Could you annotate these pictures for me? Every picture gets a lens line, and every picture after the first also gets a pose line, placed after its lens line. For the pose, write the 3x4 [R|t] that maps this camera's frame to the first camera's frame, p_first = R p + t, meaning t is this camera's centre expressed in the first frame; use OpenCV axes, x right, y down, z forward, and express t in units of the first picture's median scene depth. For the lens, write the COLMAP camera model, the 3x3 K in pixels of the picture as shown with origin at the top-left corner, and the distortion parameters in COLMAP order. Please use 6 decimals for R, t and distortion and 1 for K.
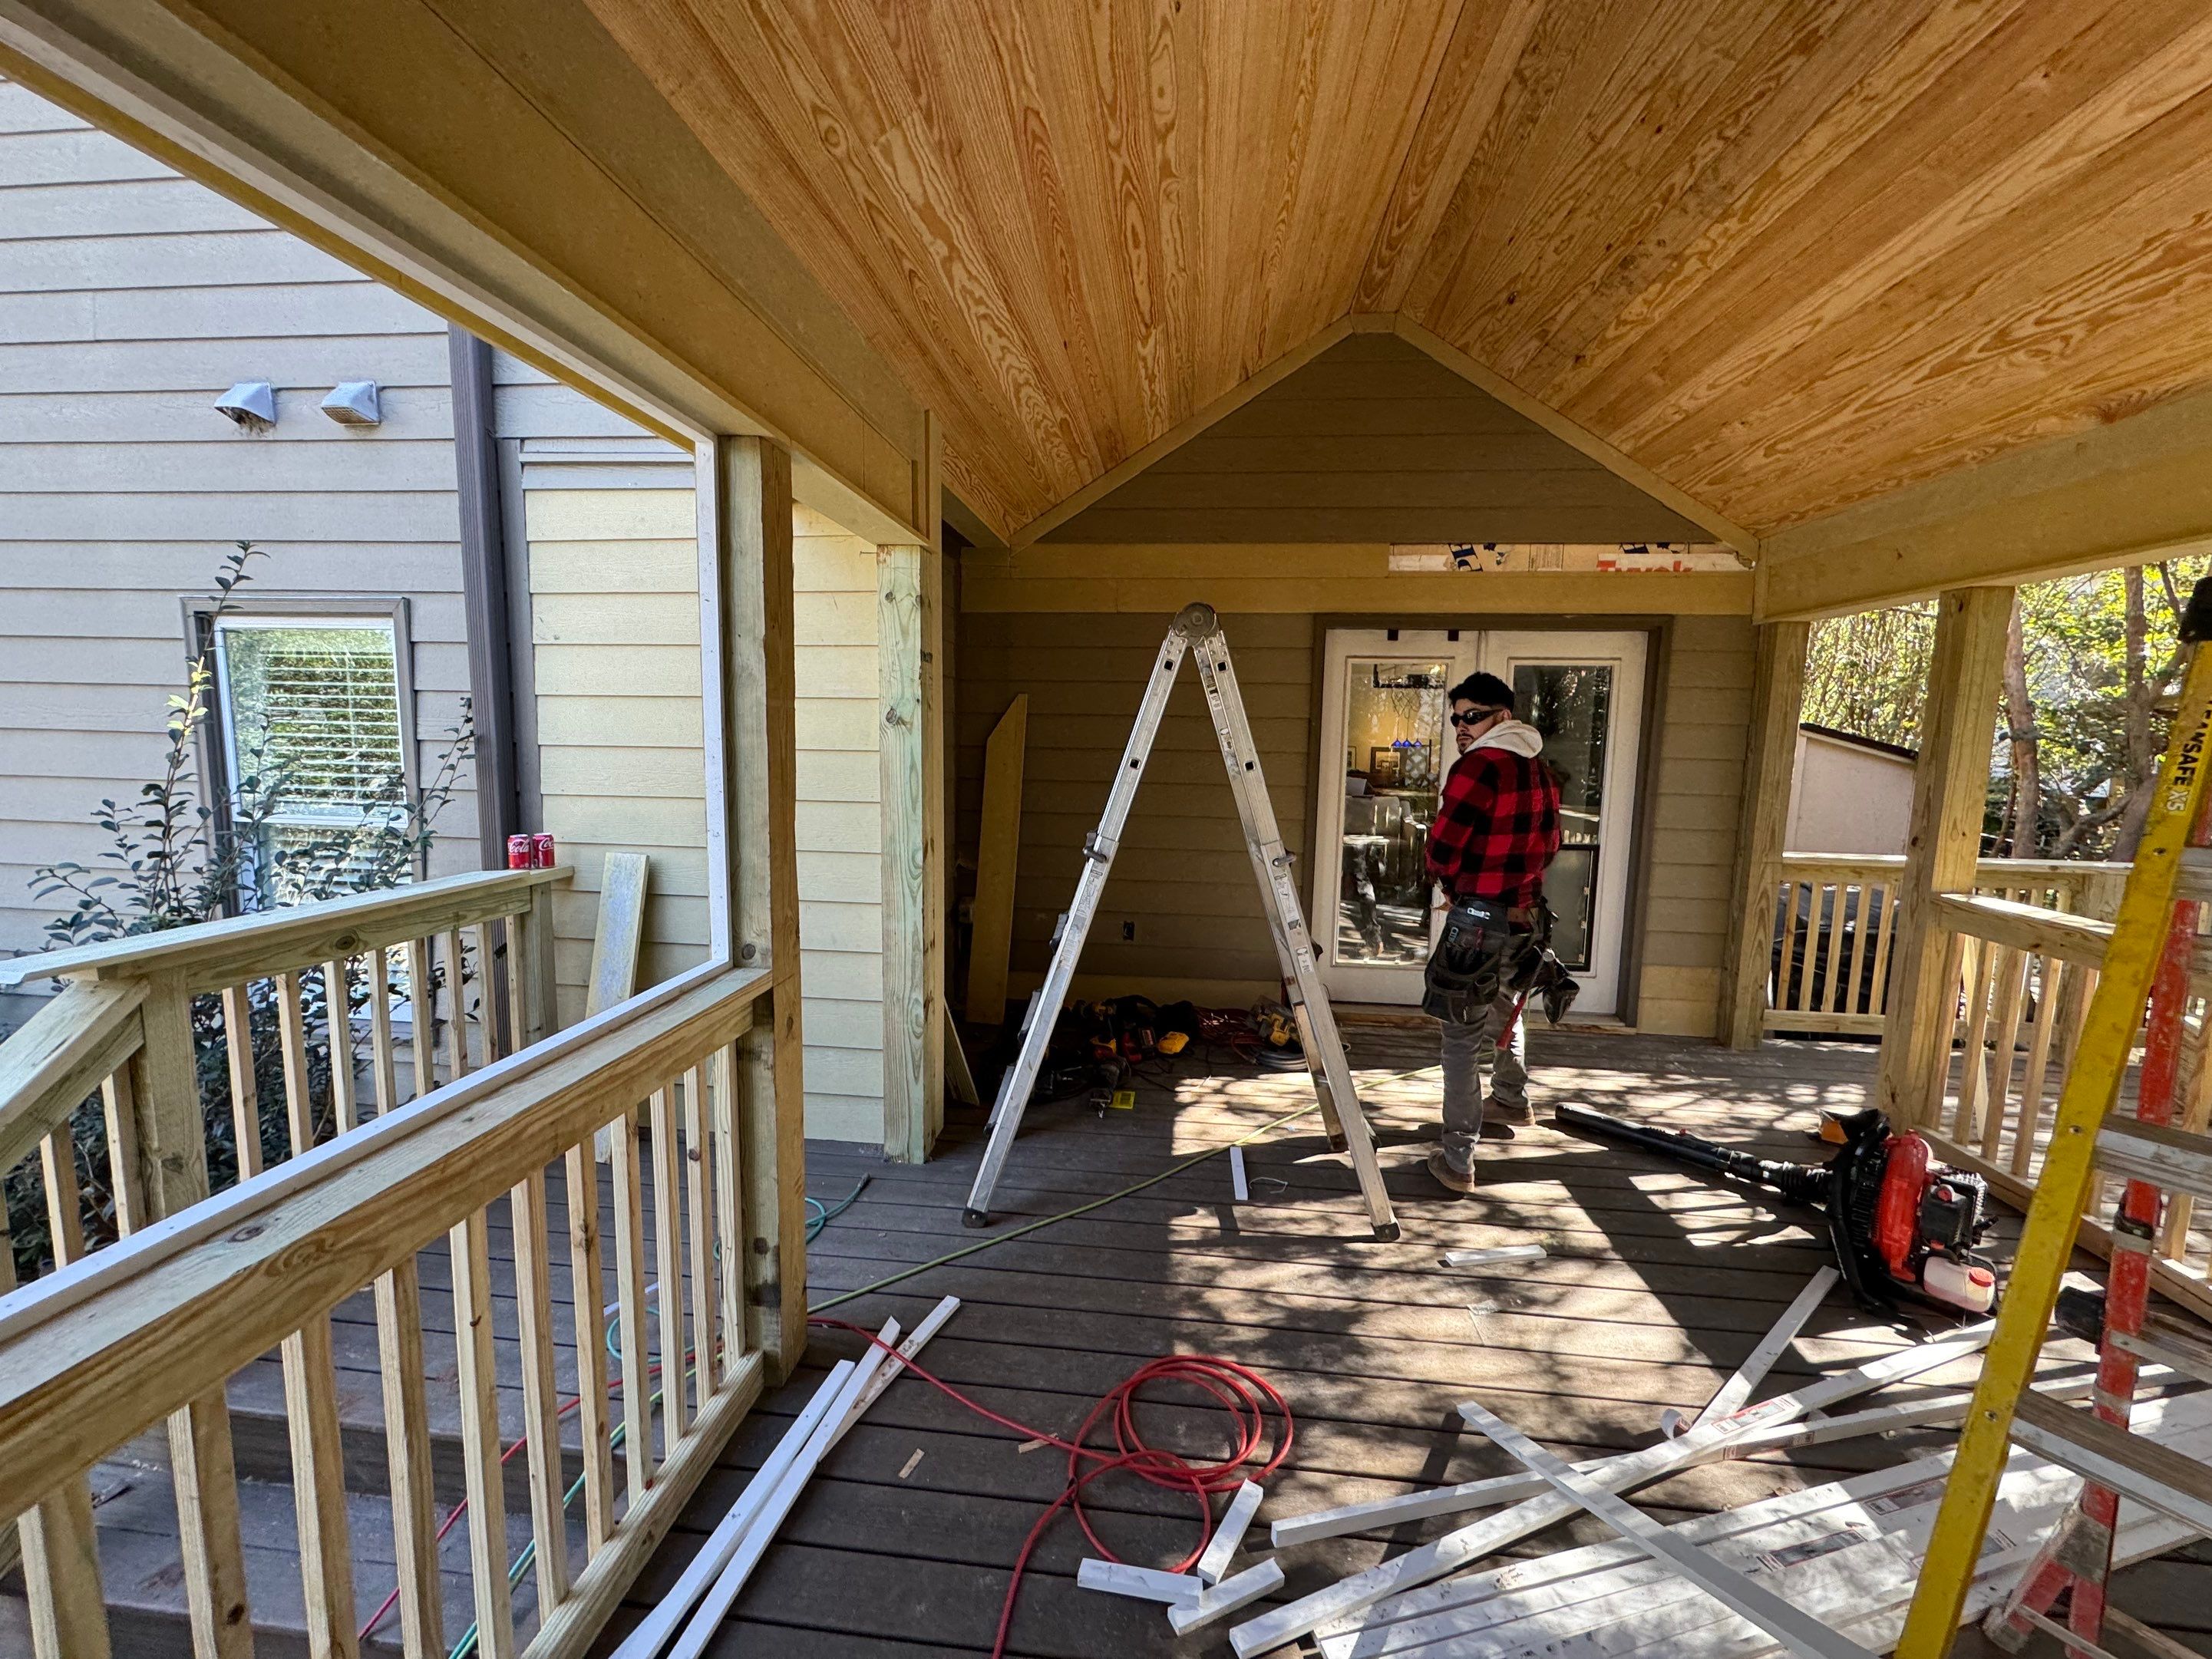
lens RADIAL K [[875.3, 0, 1107.9], [0, 875.3, 829.9], [0, 0, 1]] dist [-0.002503, 0.000339]
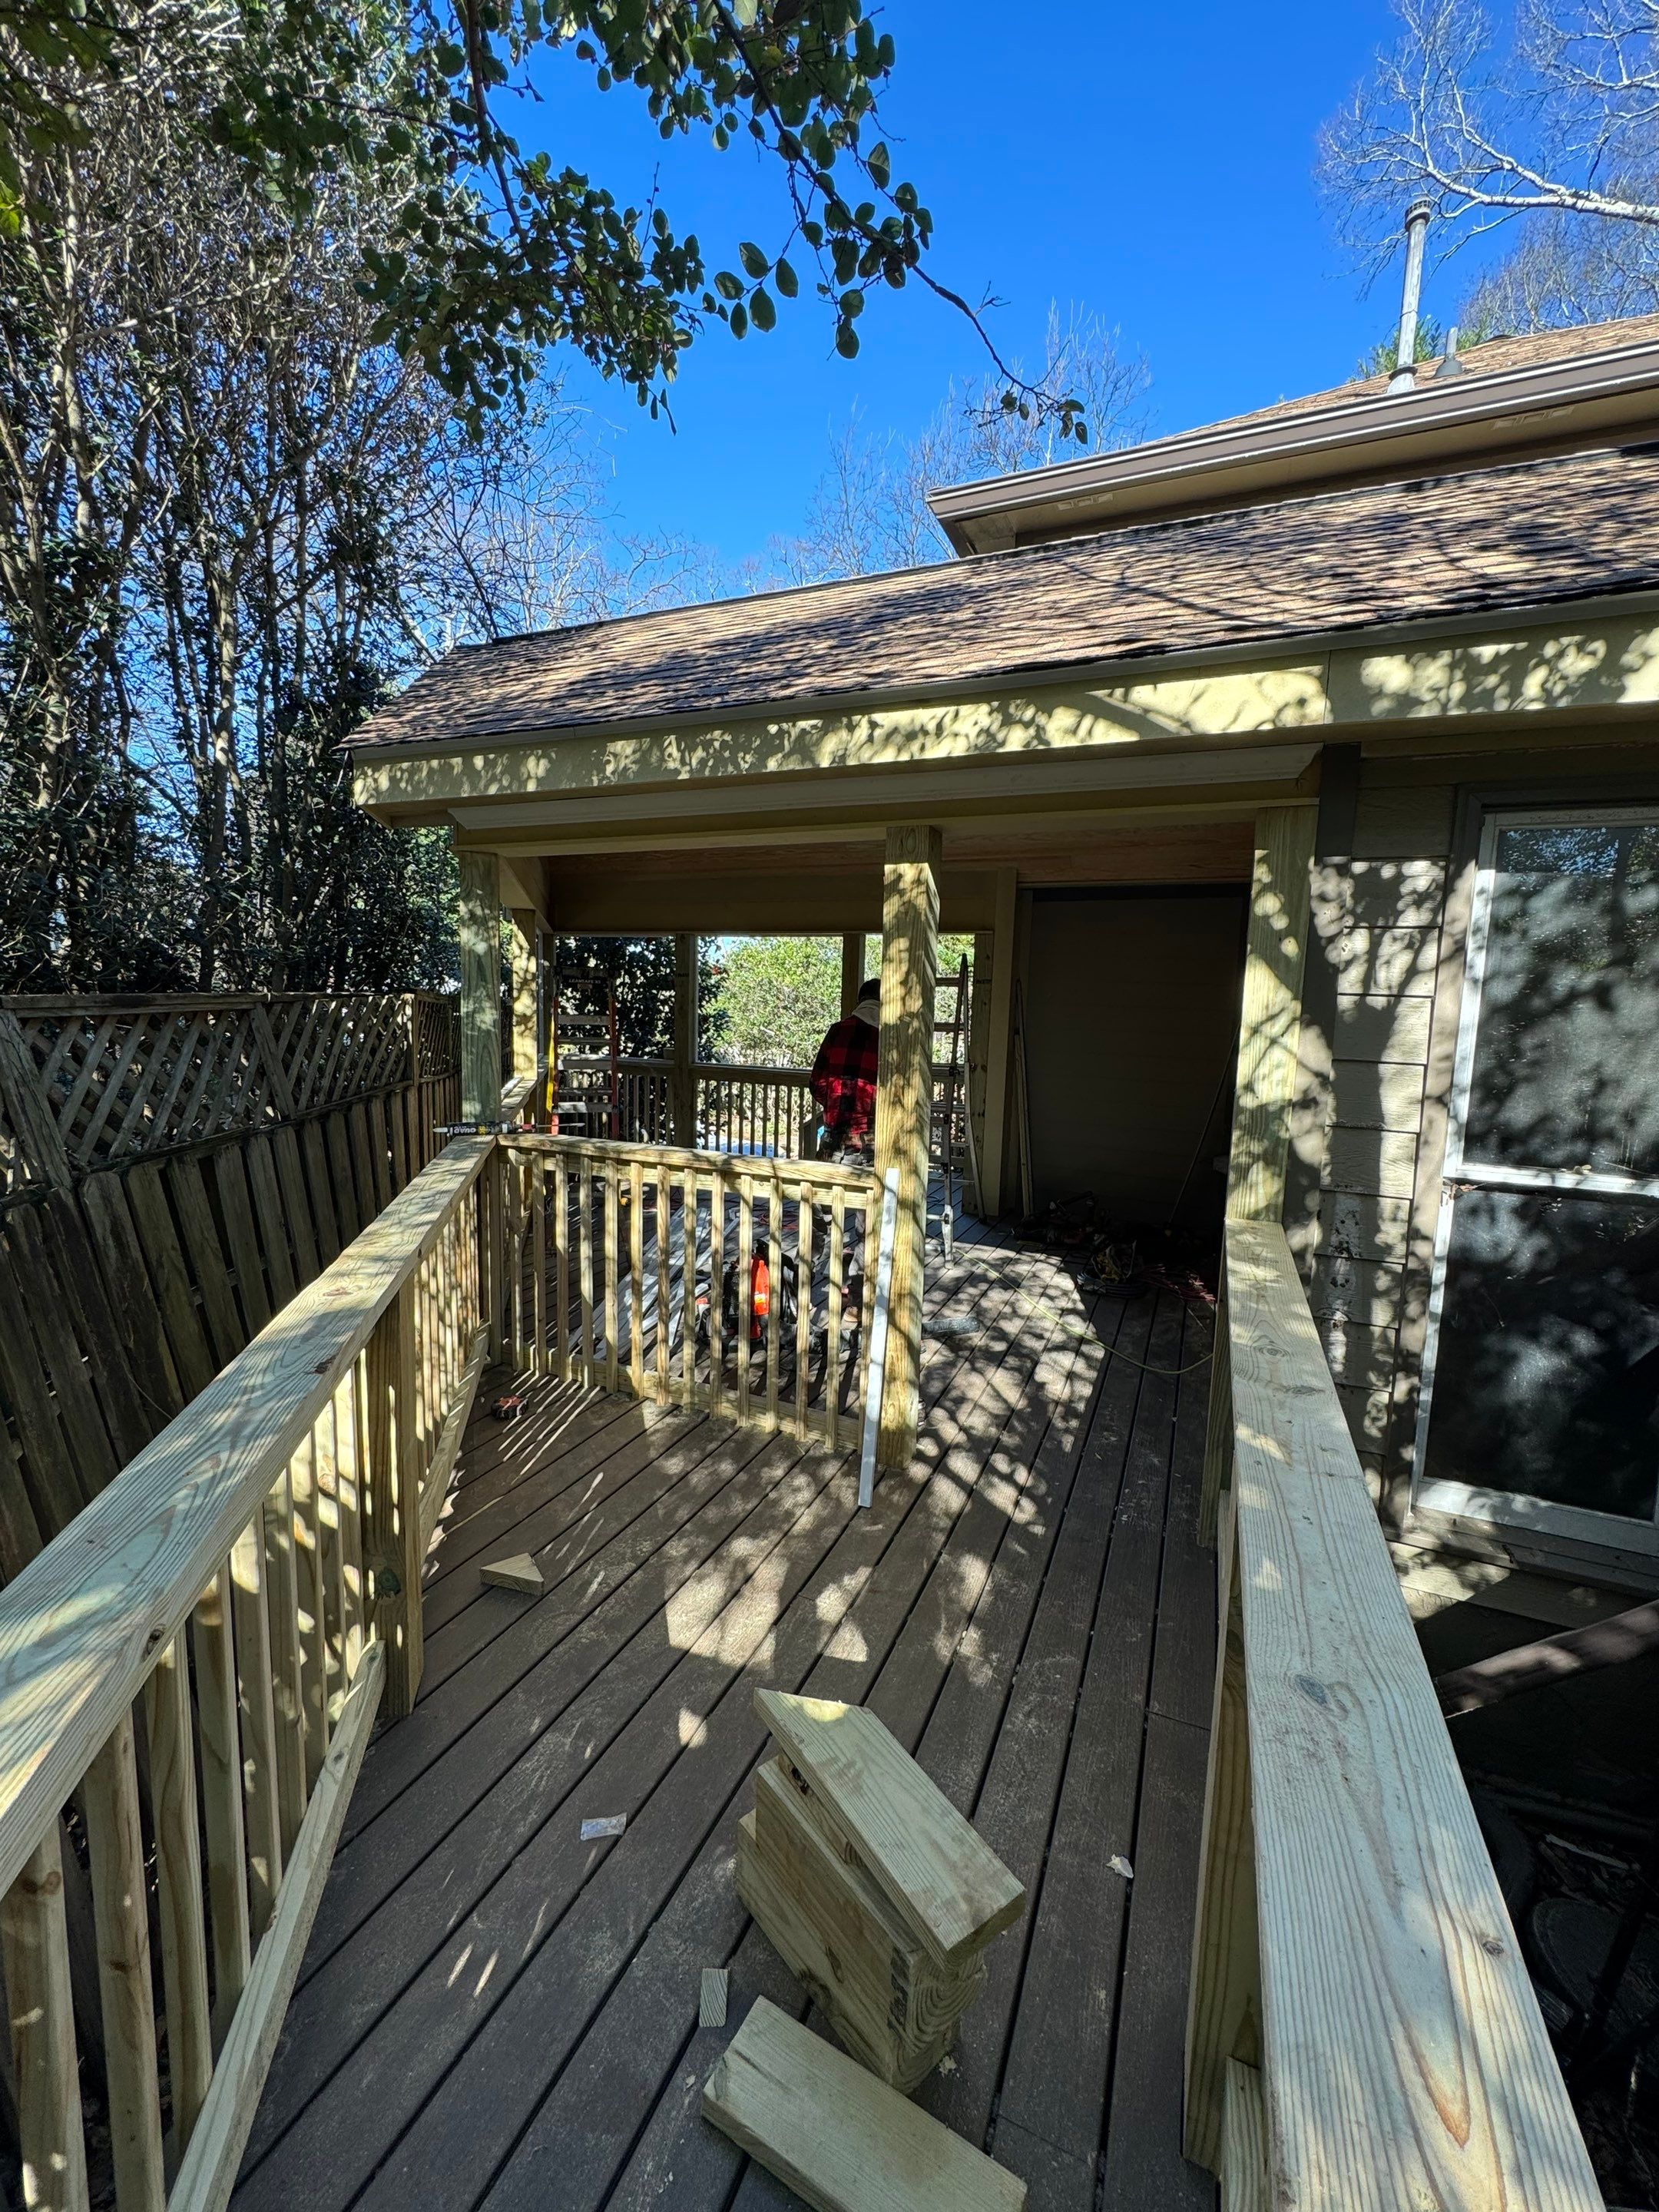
lens RADIAL K [[875.4, 0, 831.3], [0, 875.4, 1098.2], [0, 0, 1]] dist [-0.002503, 0.000339]
pose [[-0.301229, 0.068926, -0.951058, 1.957725], [-0.150409, 0.981464, 0.118769, -0.109475], [0.941615, 0.178824, -0.285278, 1.272884]]
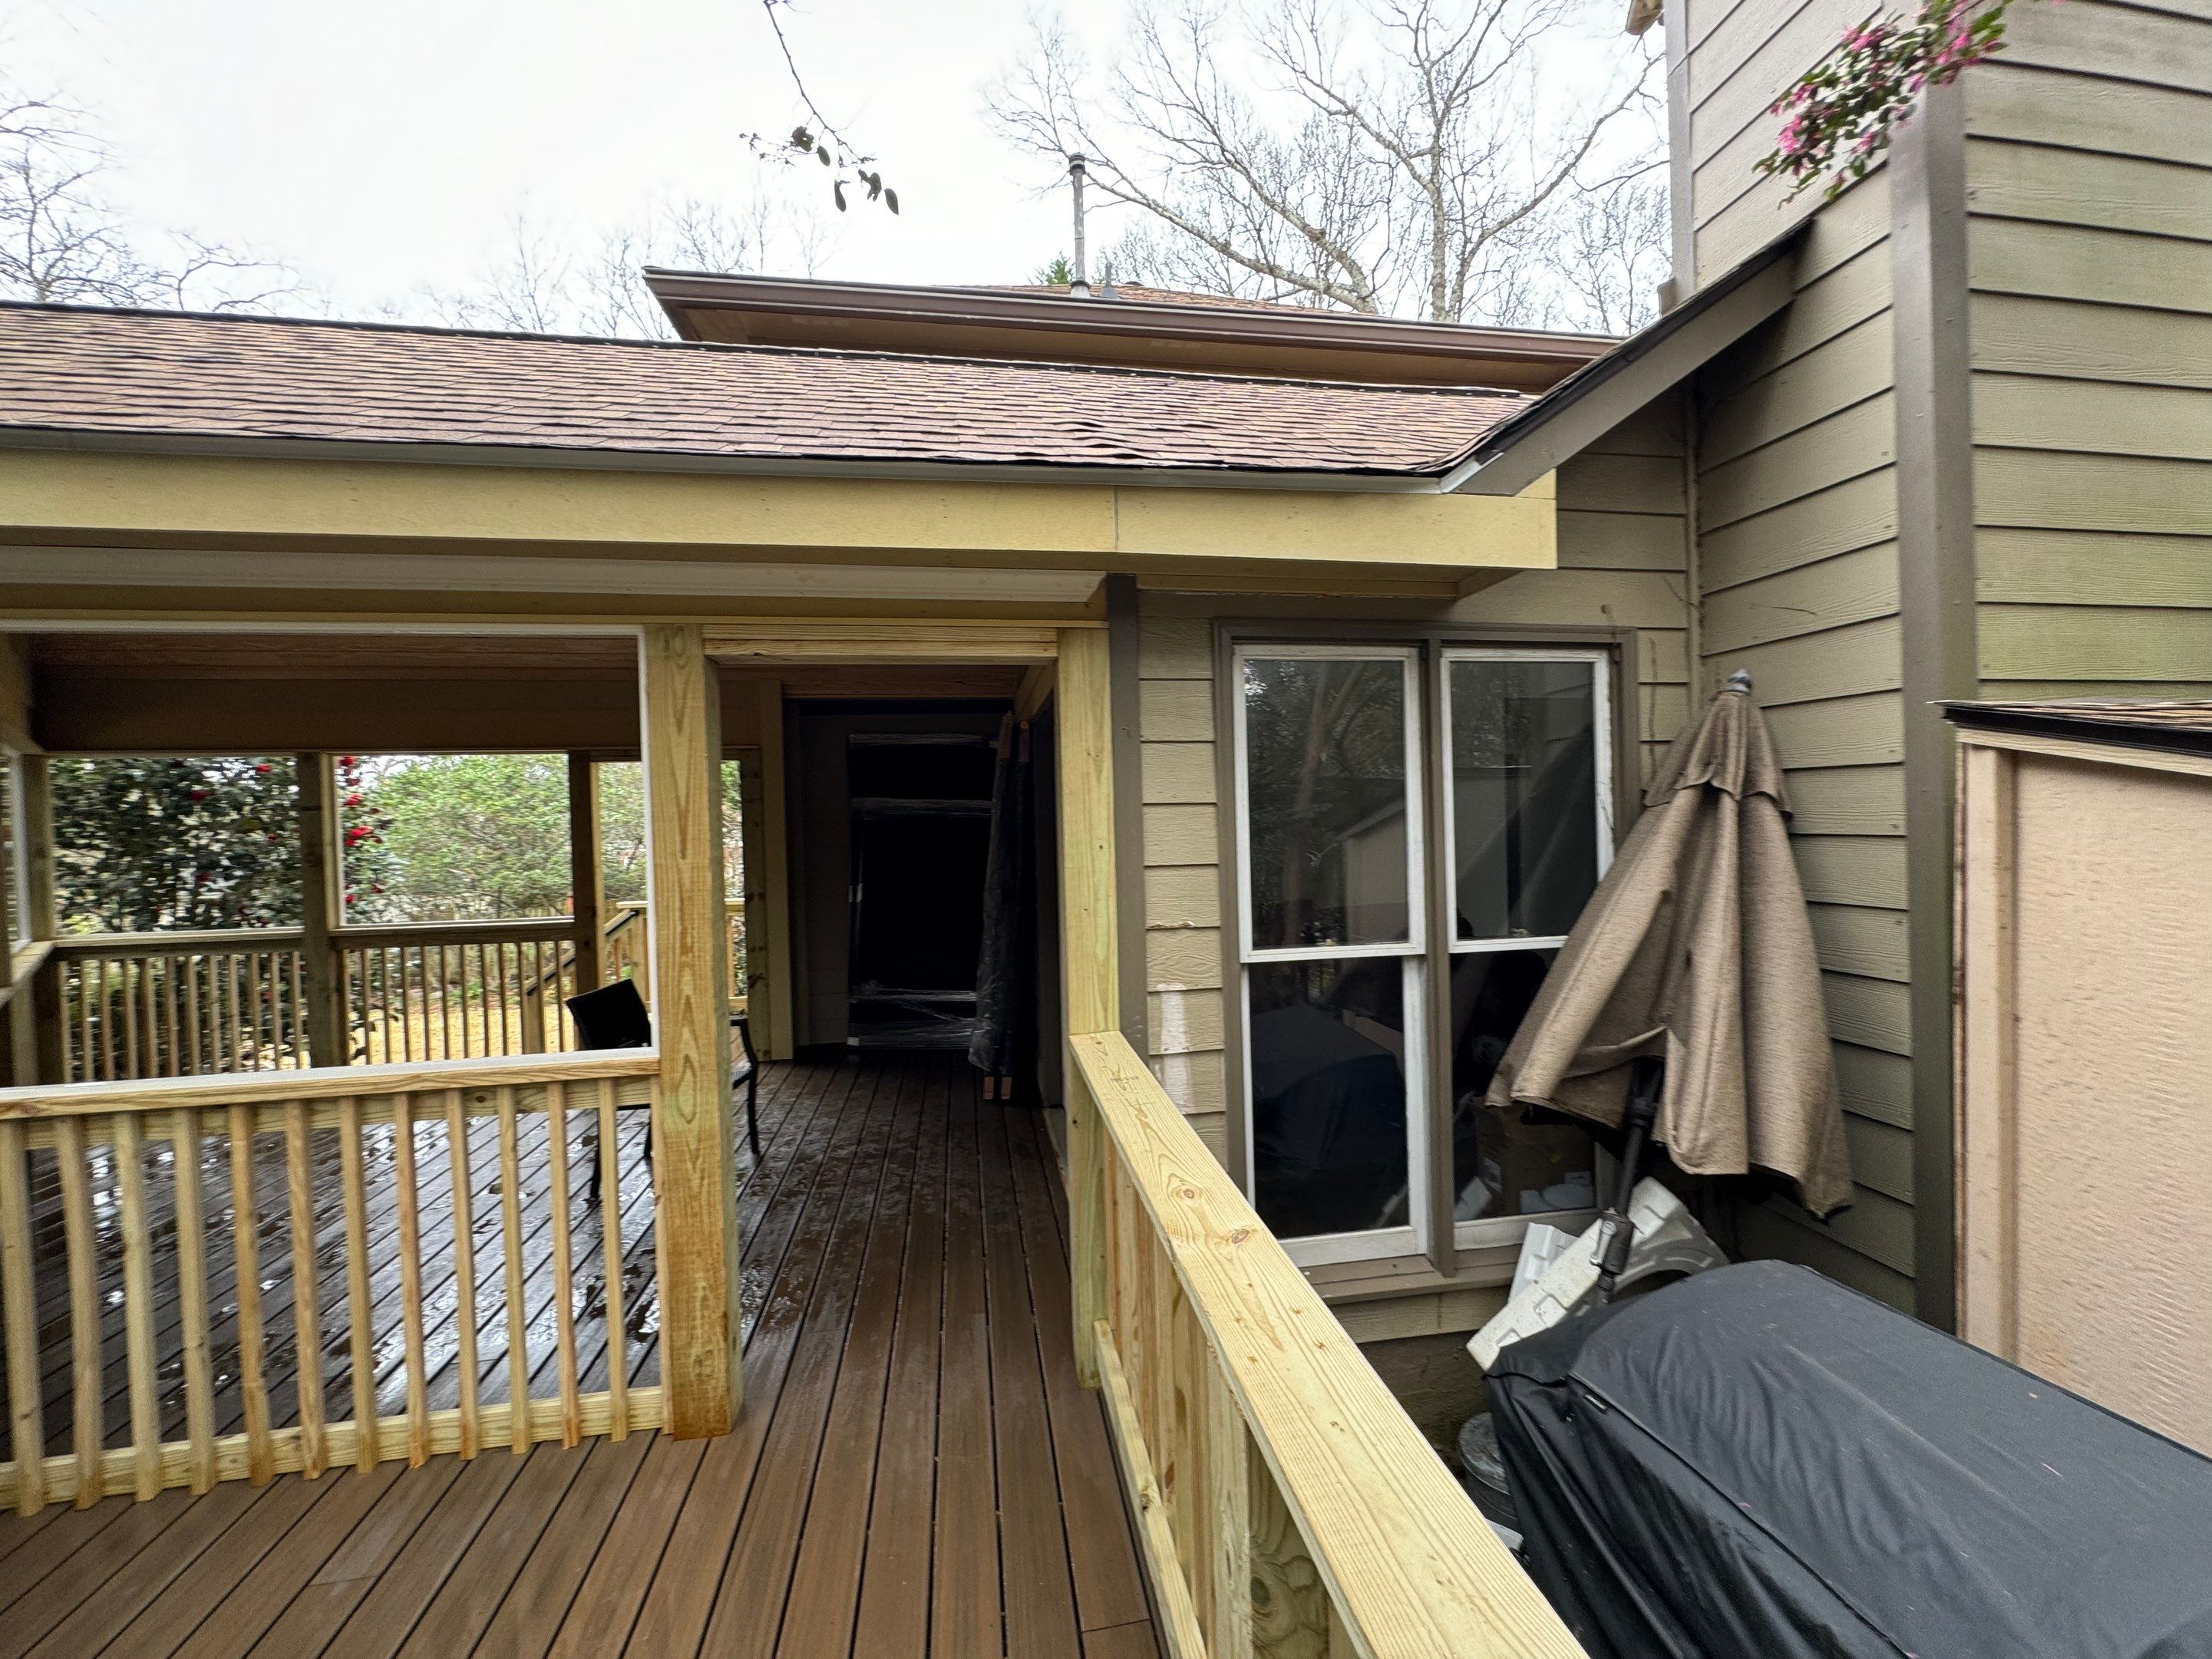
lens RADIAL K [[875.3, 0, 1103.7], [0, 875.3, 823.5], [0, 0, 1]] dist [-0.002503, 0.000339]
pose [[0.261057, -0.022383, -0.965064, 1.863622], [-0.081762, 0.995626, -0.045209, -0.116862], [0.961855, 0.090708, 0.258085, 1.213338]]
